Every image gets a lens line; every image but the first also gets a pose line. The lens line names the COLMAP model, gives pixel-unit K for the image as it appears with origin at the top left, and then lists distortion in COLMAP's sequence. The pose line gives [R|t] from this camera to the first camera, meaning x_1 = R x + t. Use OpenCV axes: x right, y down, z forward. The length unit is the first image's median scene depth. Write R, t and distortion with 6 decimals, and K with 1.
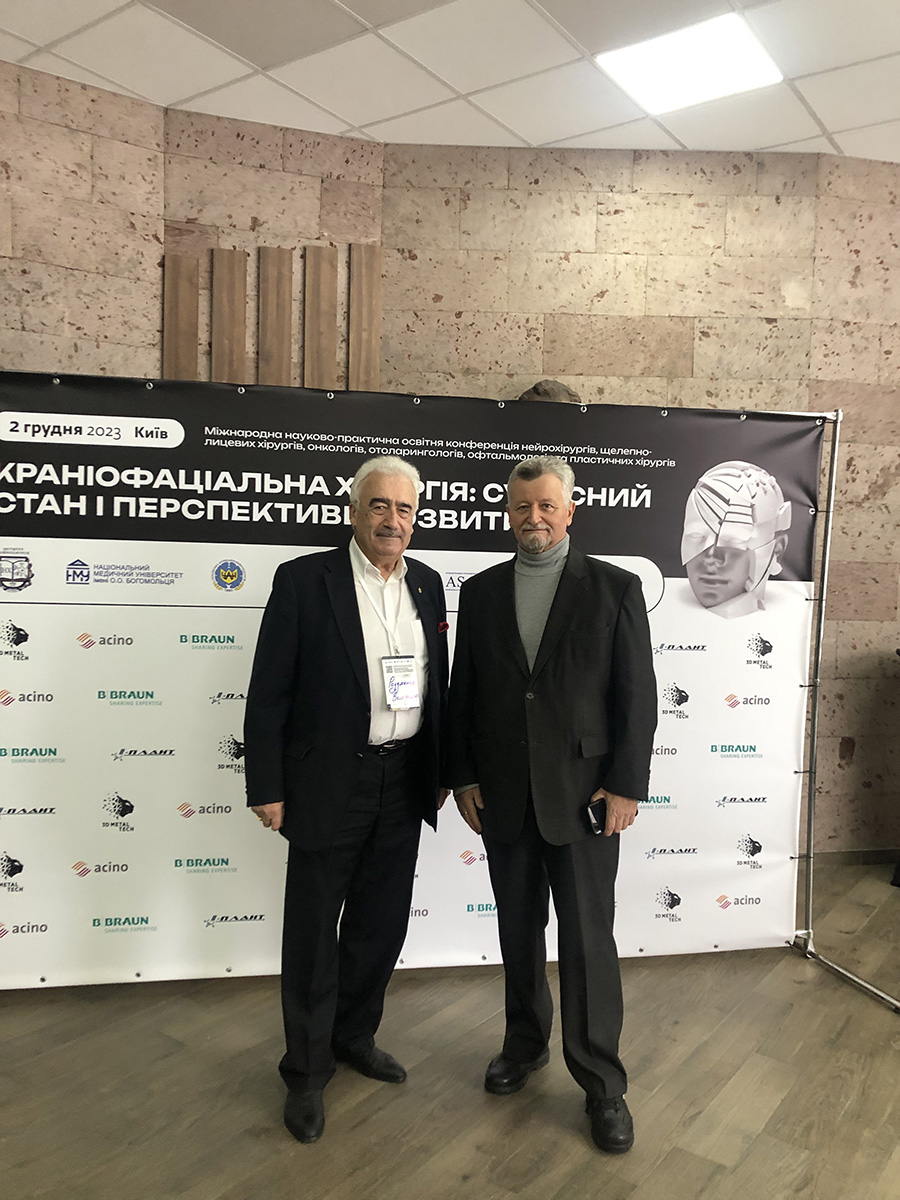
lens RADIAL K [[962.2, 0, 443.7], [0, 962.2, 606.6], [0, 0, 1]] dist [0.075921, -0.005030]
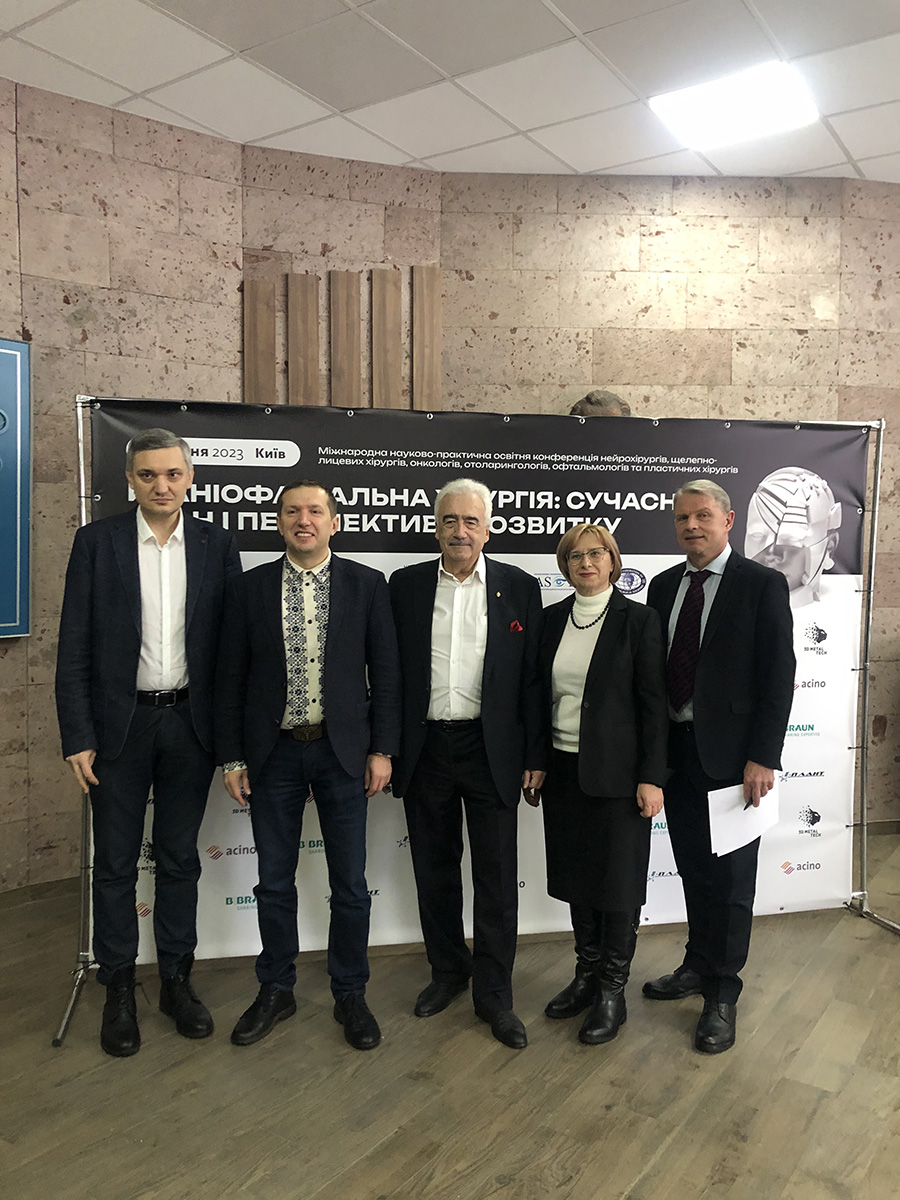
lens RADIAL K [[962.2, 0, 456.3], [0, 962.2, 594.0], [0, 0, 1]] dist [0.075921, -0.005030]
pose [[0.999300, -0.021424, 0.030664, -0.098876], [0.021491, 0.999767, -0.001852, -0.010185], [-0.030617, 0.002510, 0.999528, -0.077281]]
